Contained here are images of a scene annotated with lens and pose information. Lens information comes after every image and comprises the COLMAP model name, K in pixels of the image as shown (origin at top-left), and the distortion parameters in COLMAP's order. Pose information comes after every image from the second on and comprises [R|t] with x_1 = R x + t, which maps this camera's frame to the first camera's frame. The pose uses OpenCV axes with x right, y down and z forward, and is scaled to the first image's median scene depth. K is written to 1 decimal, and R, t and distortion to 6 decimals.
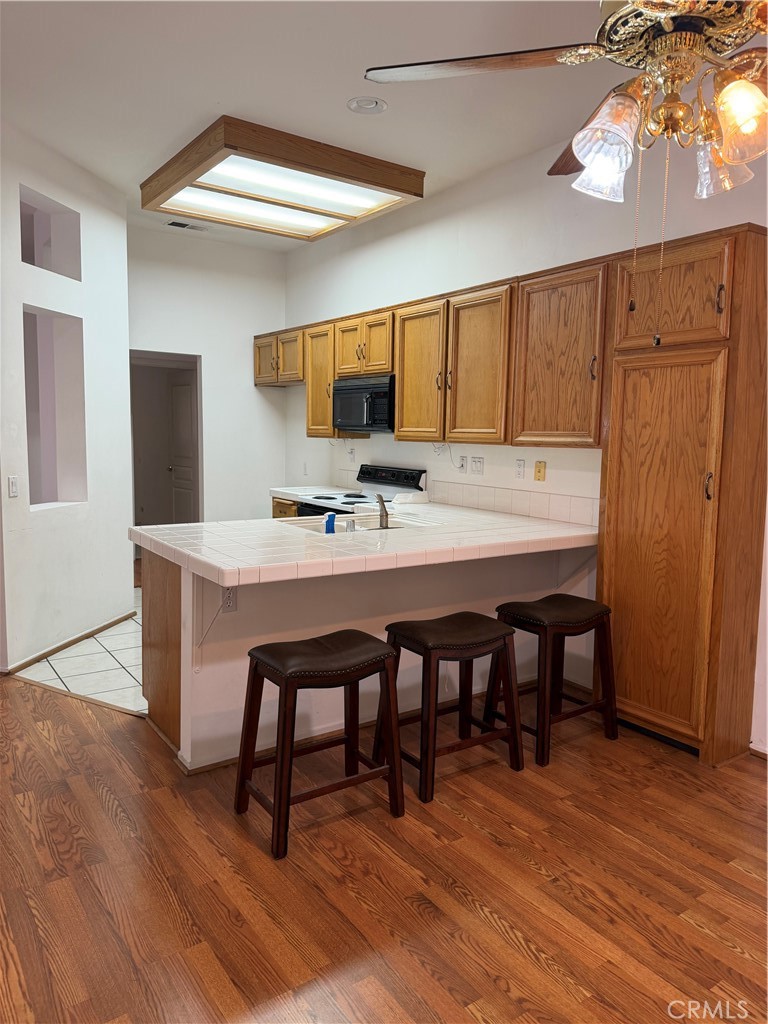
lens RADIAL K [[716.0, 0, 381.0], [0, 716.0, 512.7], [0, 0, 1]] dist [0.052551, -0.068139]
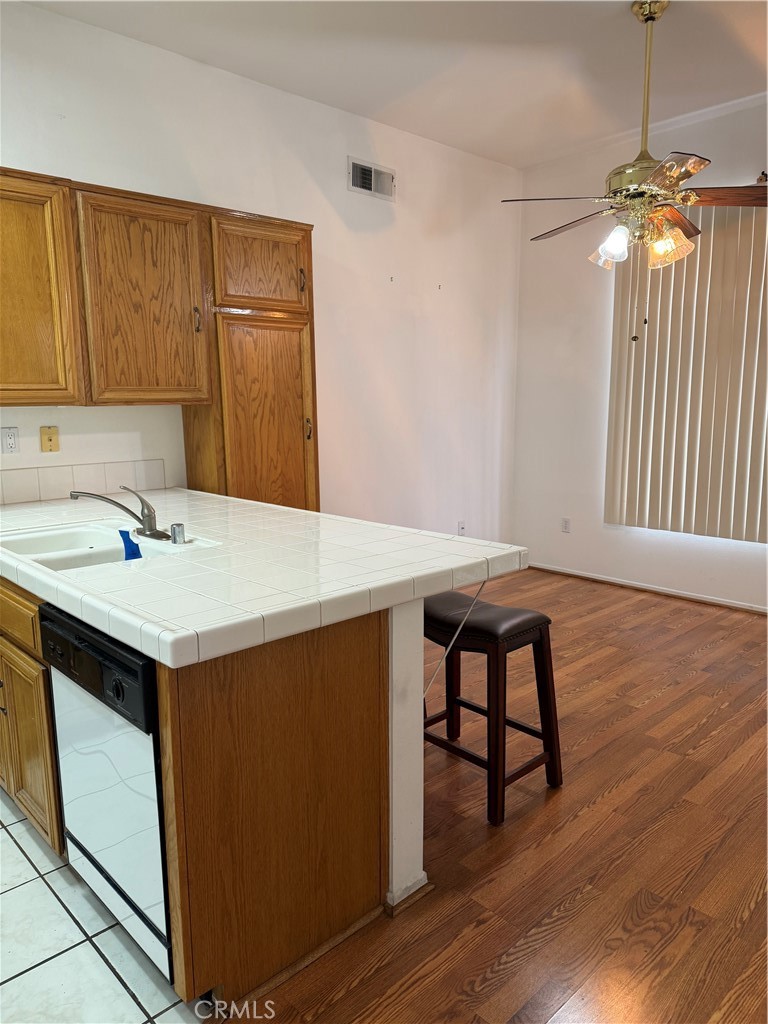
lens RADIAL K [[716.0, 0, 390.6], [0, 716.0, 524.3], [0, 0, 1]] dist [0.052551, -0.068139]
pose [[-0.163954, -0.189618, 0.968072, -0.788831], [0.120065, 0.970220, 0.210373, -0.114703], [-0.979134, 0.150723, -0.136305, 0.983484]]
